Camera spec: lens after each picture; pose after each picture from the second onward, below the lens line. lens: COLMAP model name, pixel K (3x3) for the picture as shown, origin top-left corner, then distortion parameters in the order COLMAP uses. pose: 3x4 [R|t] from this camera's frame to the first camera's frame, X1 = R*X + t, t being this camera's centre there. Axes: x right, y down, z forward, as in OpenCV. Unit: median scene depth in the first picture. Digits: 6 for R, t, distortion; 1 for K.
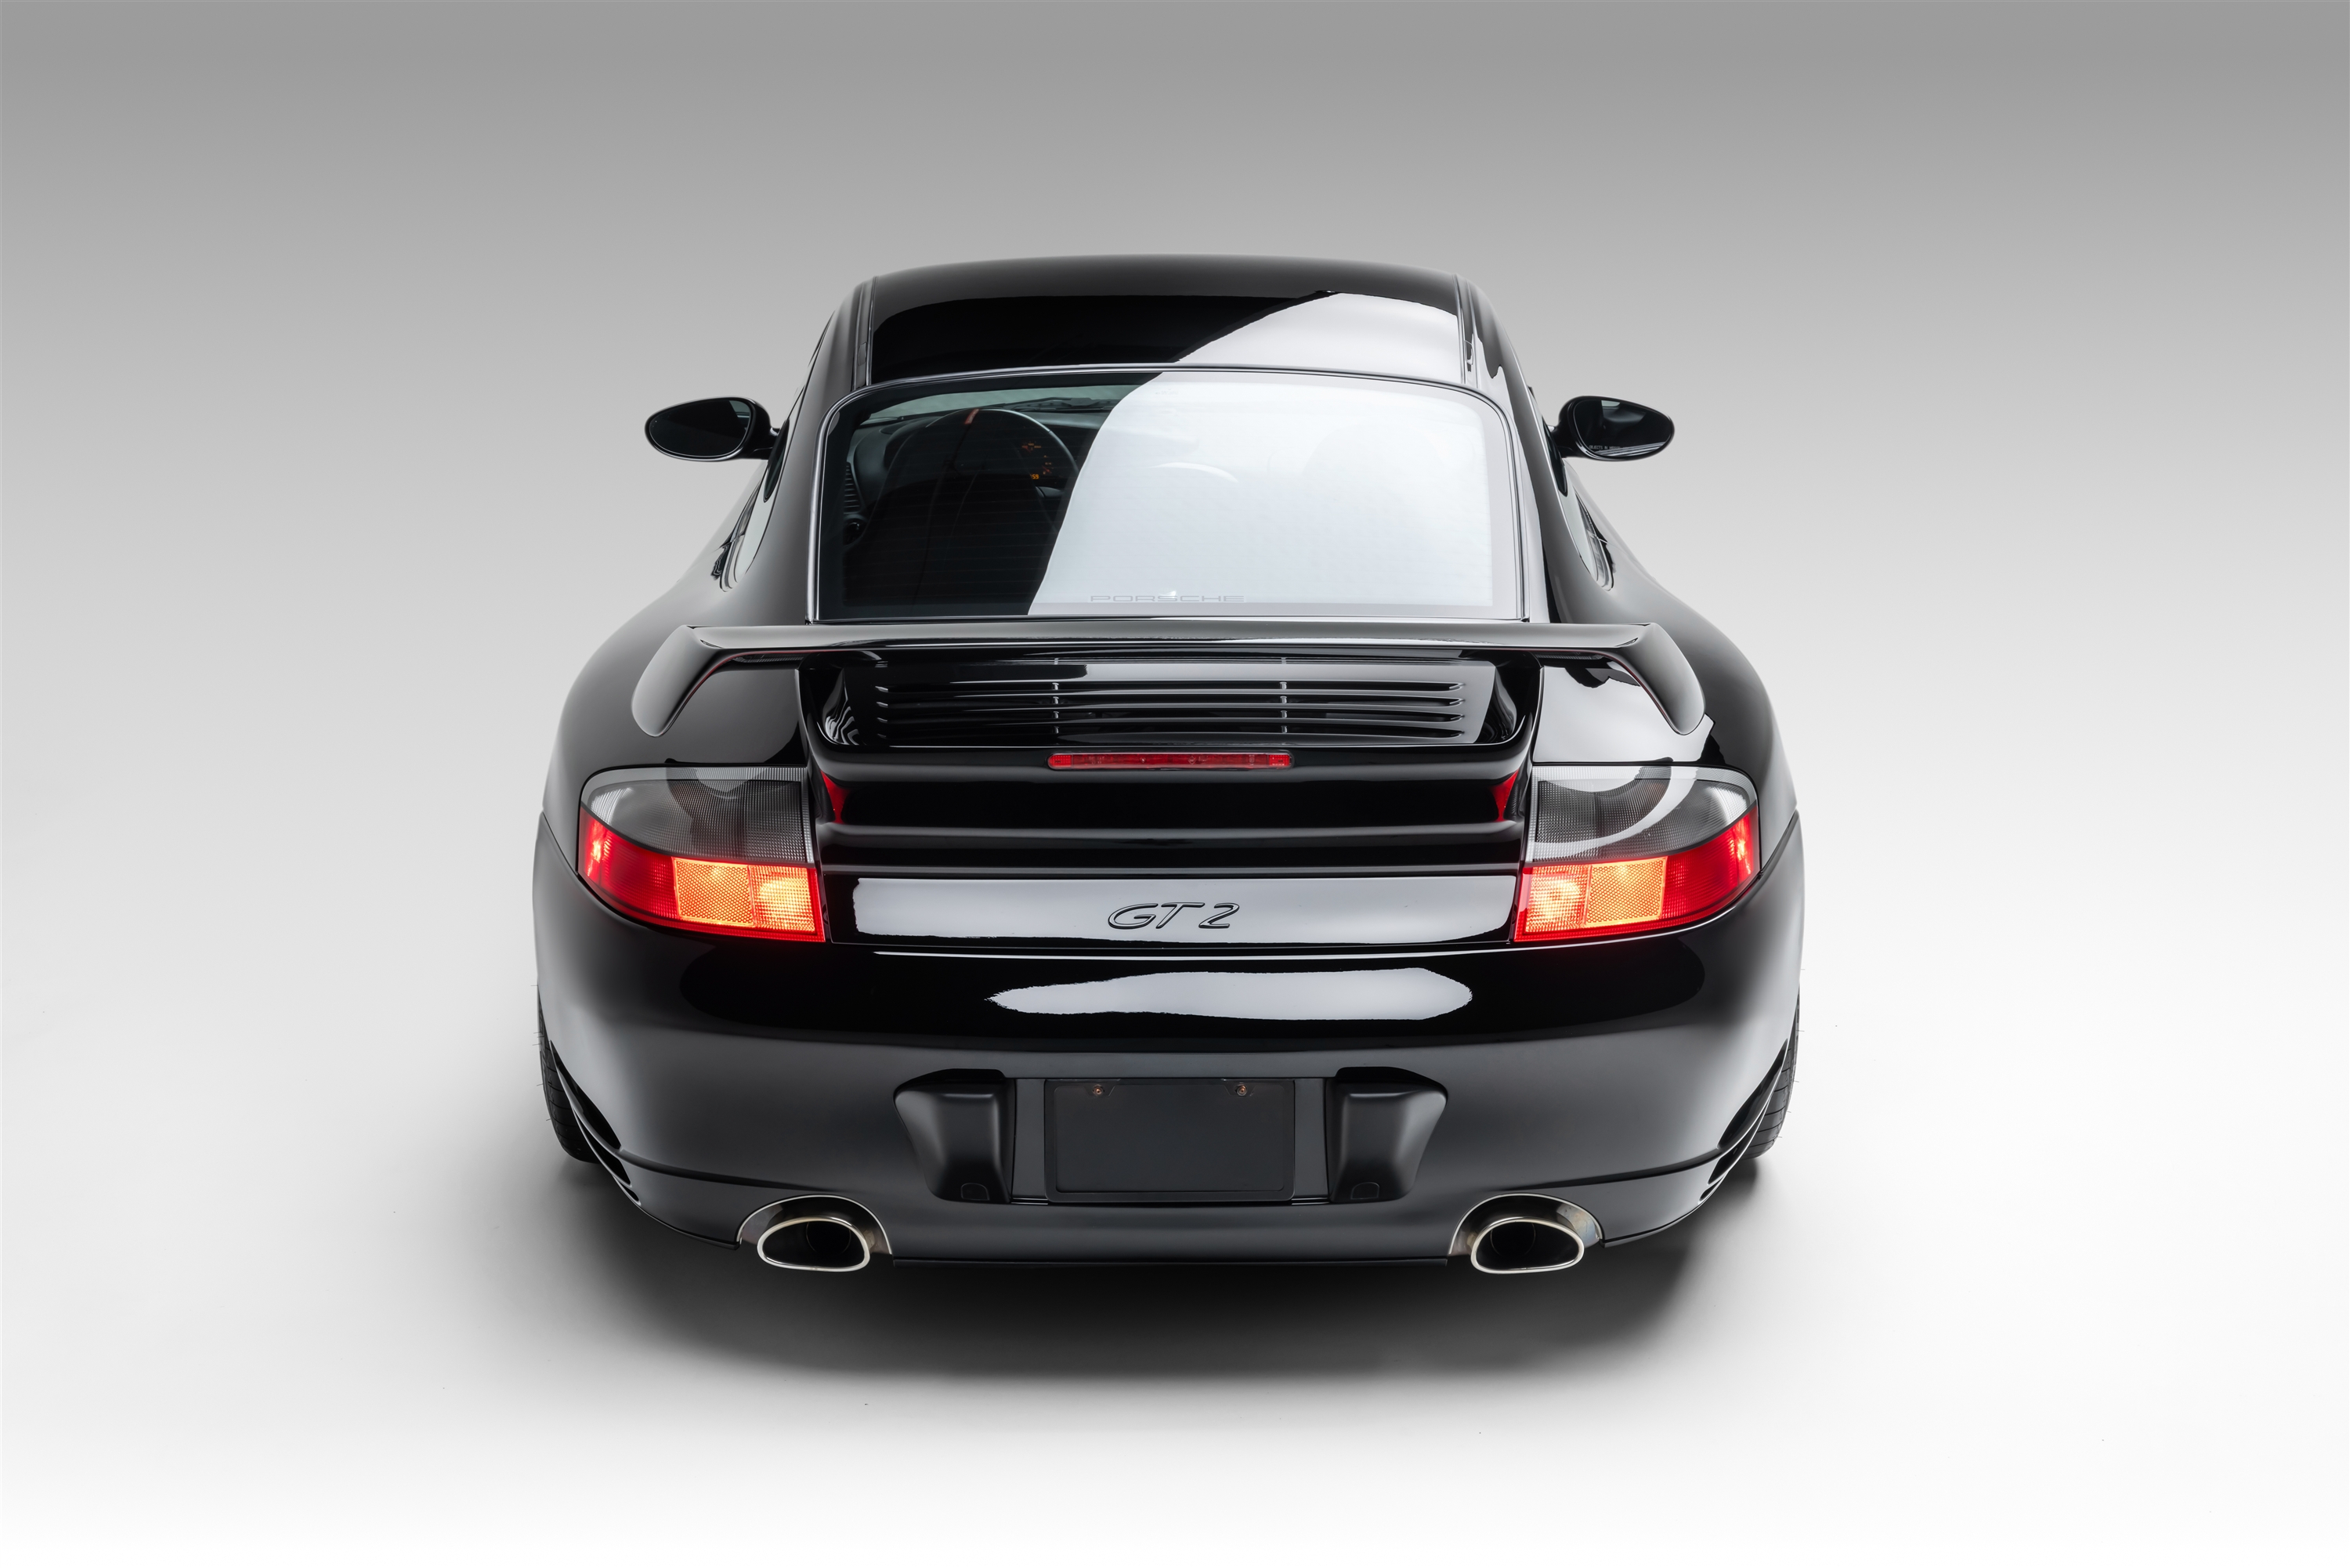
lens RADIAL K [[4107.5, 0, 1175.0], [0, 4107.5, 784.0], [0, 0, 1]] dist [-0.031784, -0.034332]
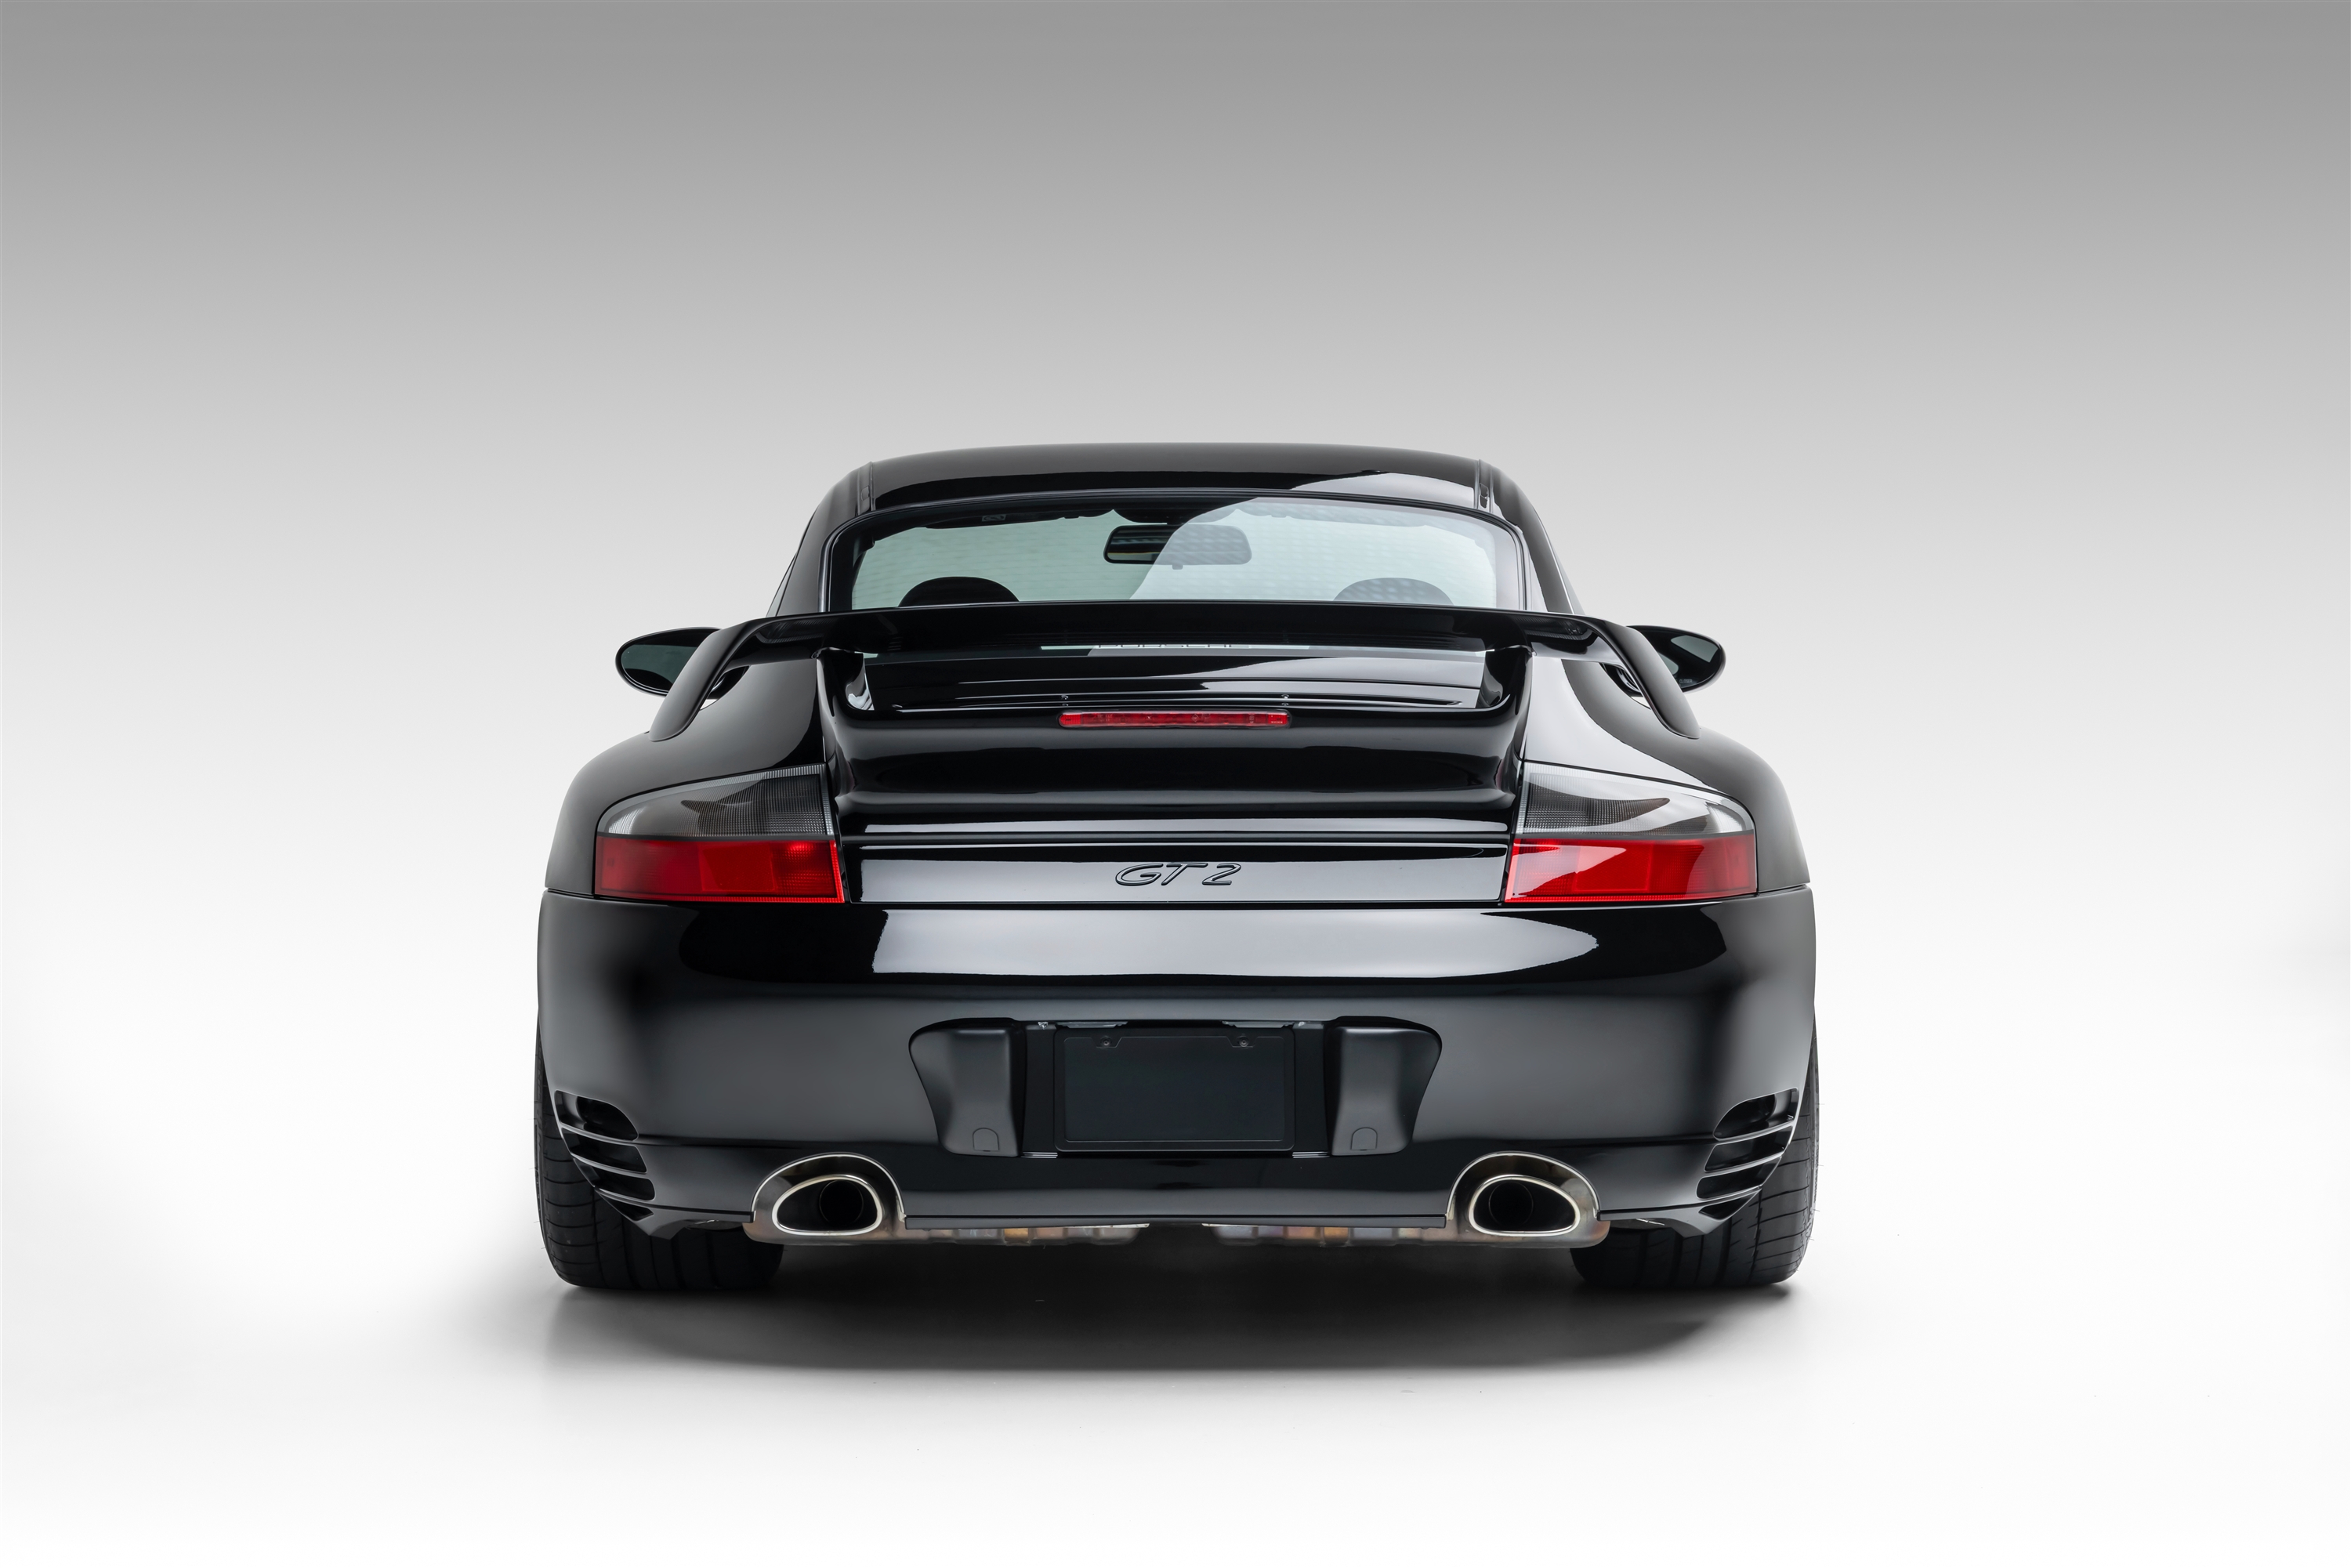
lens RADIAL K [[6545.5, 0, 1175.5], [0, 6545.5, 784.0], [0, 0, 1]] dist [0.111296, 0.555674]
pose [[0.999988, -0.000161, -0.004992, 0.007274], [-0.000847, 0.979530, -0.201298, 0.339554], [0.004922, 0.201300, 0.979517, -0.630405]]
